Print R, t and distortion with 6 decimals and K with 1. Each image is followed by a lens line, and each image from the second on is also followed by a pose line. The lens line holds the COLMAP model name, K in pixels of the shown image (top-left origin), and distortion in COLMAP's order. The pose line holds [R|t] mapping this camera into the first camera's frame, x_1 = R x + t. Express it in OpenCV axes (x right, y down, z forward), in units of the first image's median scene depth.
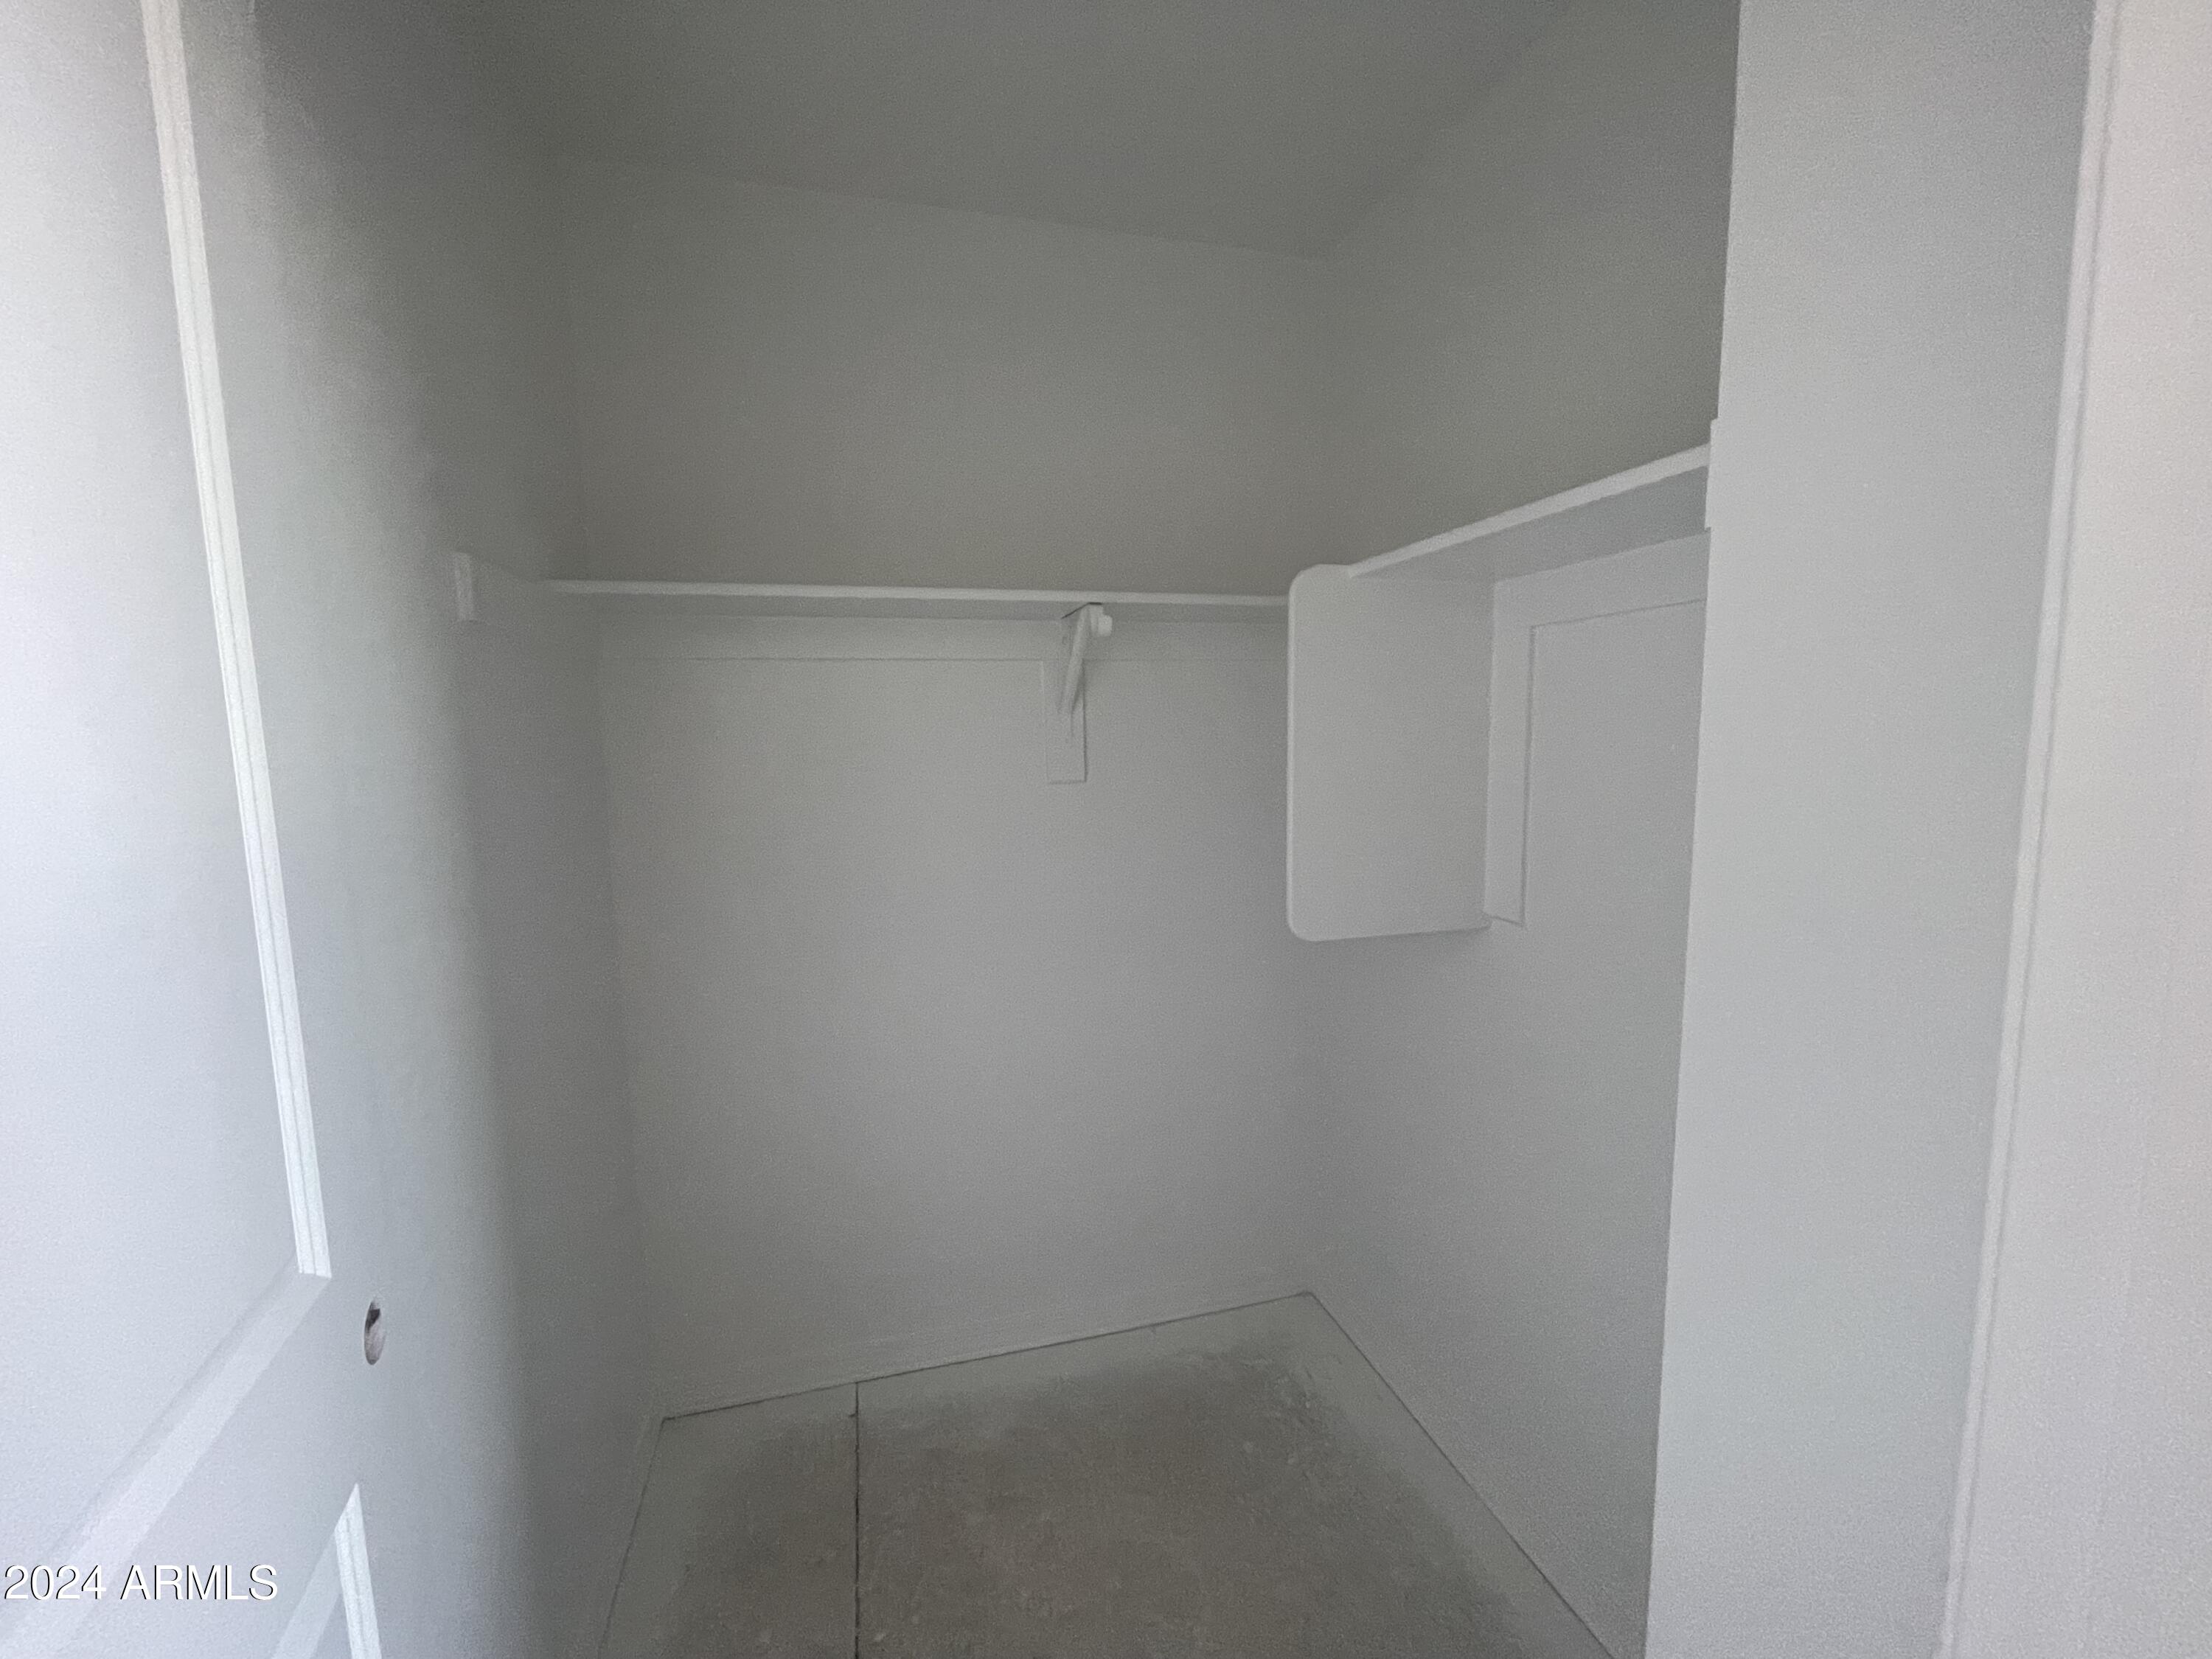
lens RADIAL K [[894.8, 0, 1106.5], [0, 894.8, 837.6], [0, 0, 1]] dist [0.001321, 0.000240]
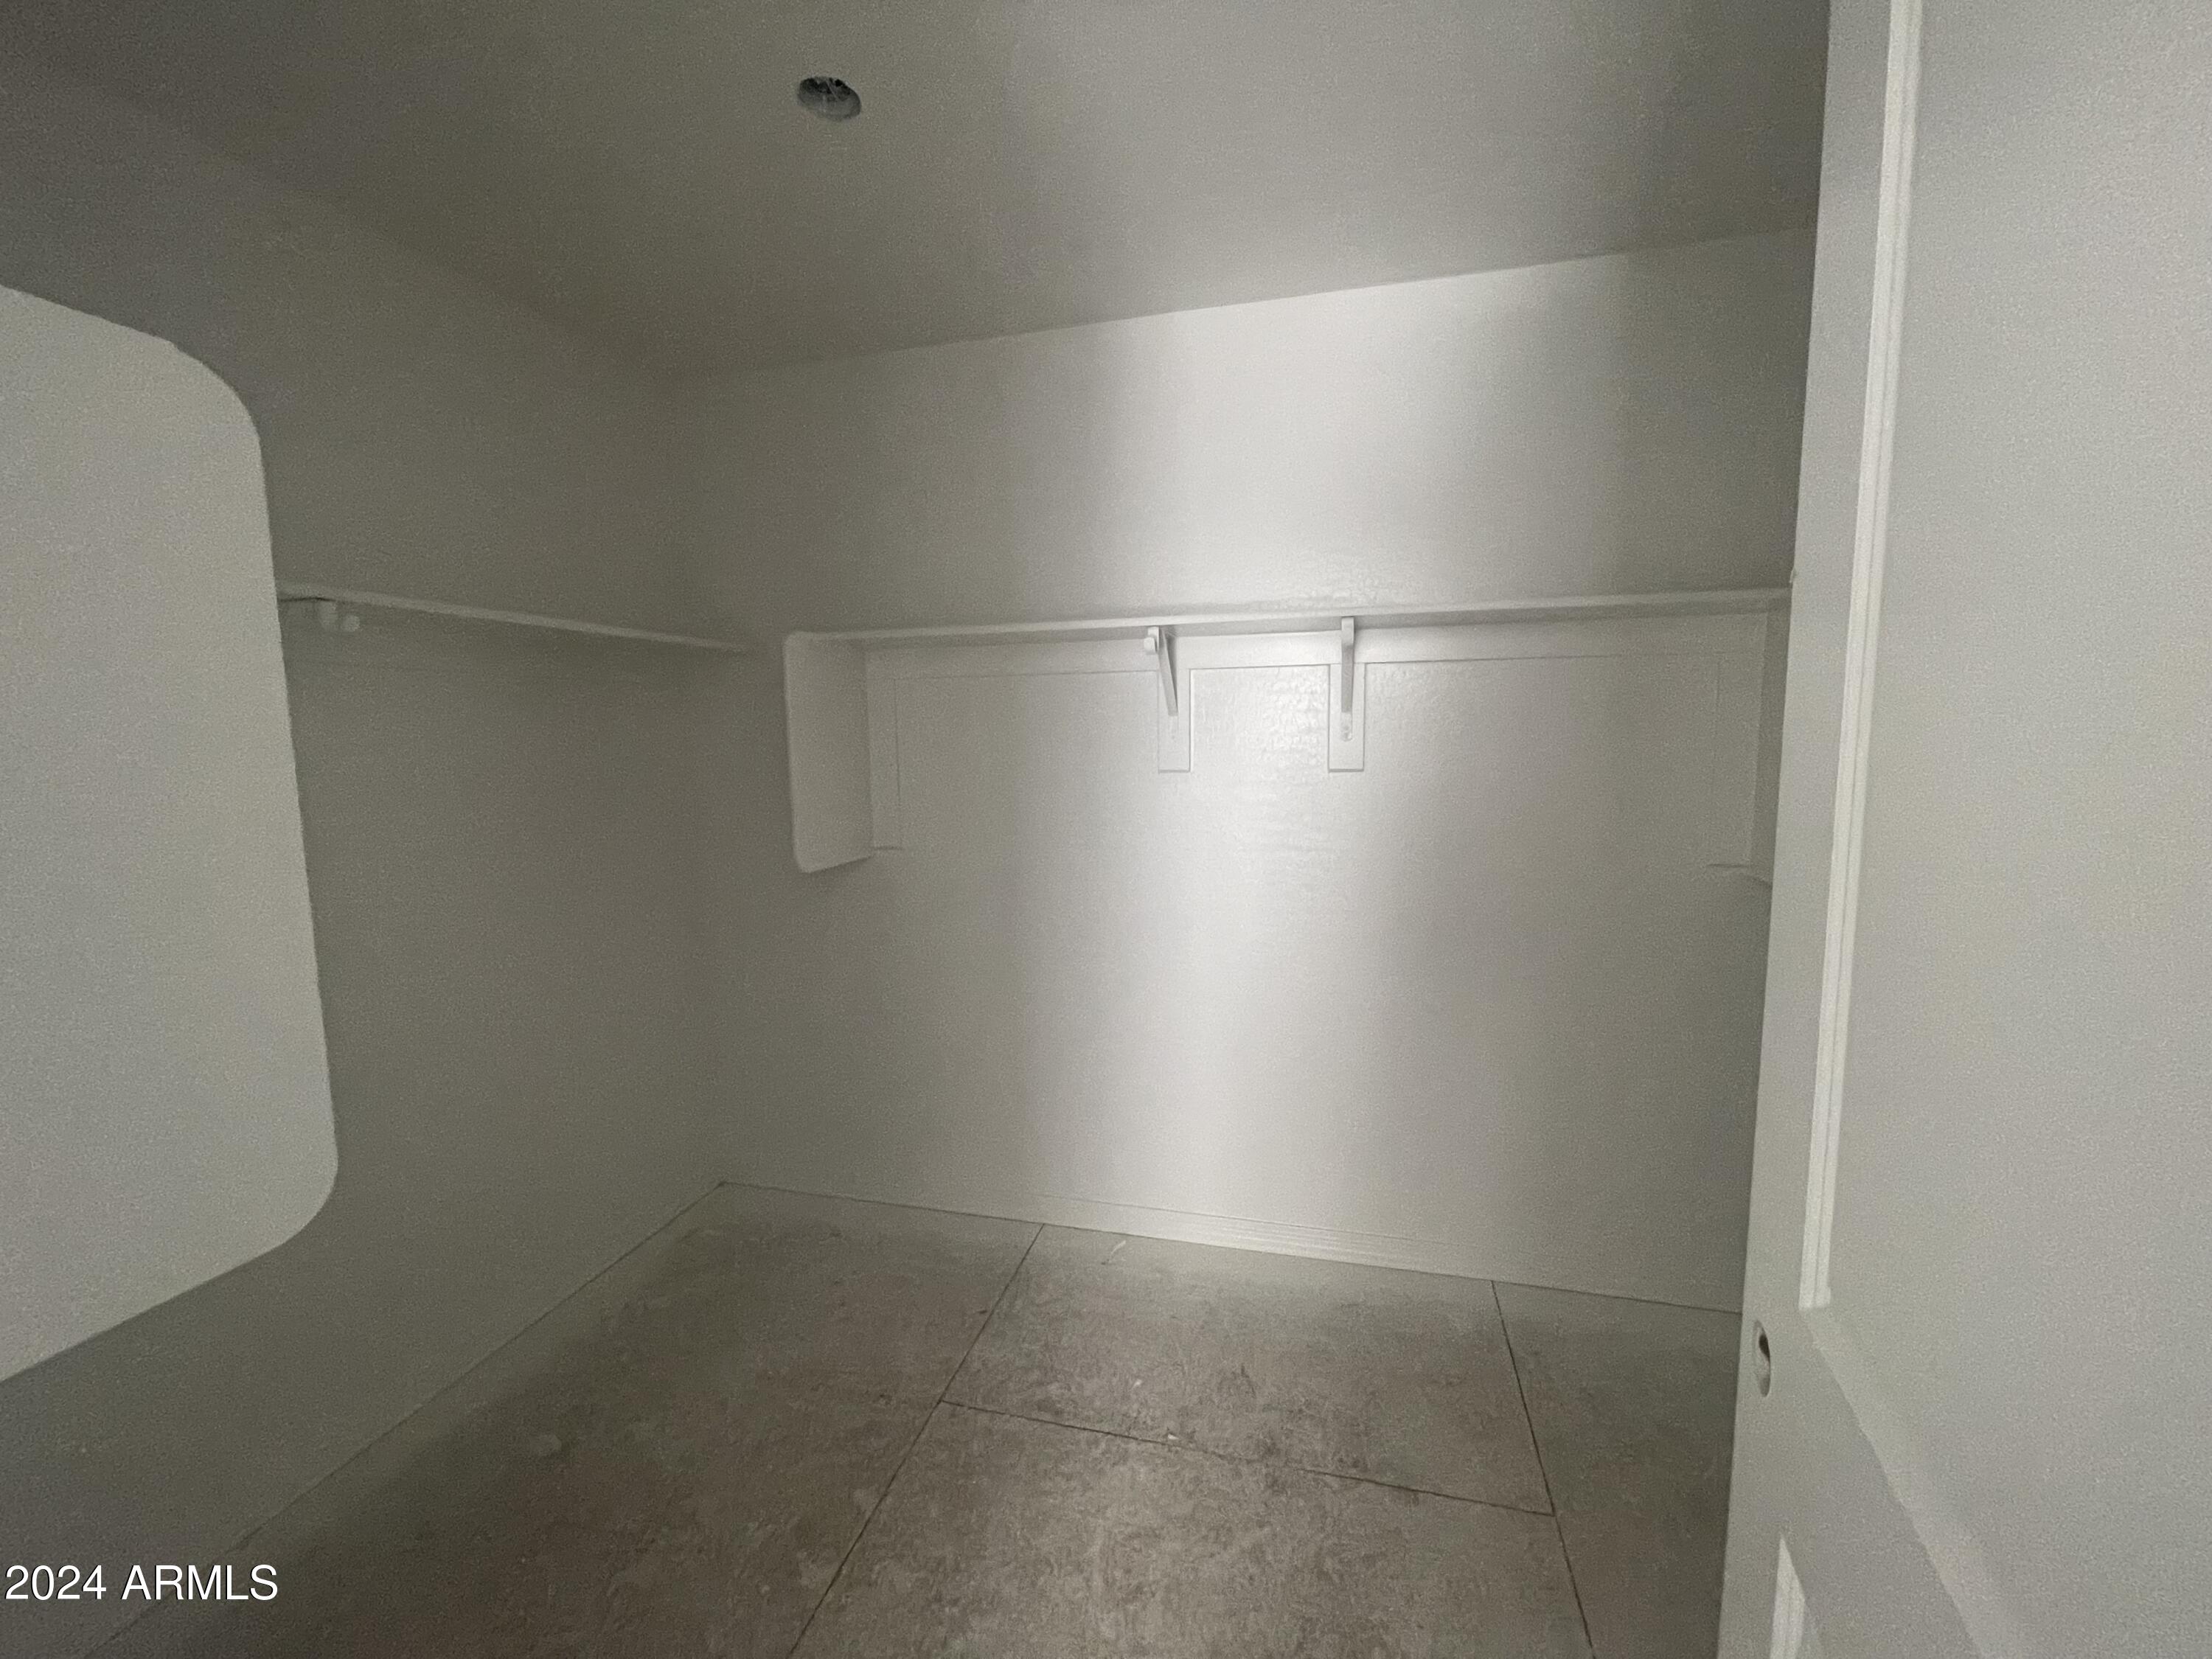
lens RADIAL K [[894.8, 0, 1109.7], [0, 894.8, 826.5], [0, 0, 1]] dist [0.001321, 0.000240]
pose [[0.506441, -0.088672, 0.857703, -0.783973], [0.110054, 0.993210, 0.037699, 0.034000], [-0.855222, 0.075301, 0.512761, -0.220189]]
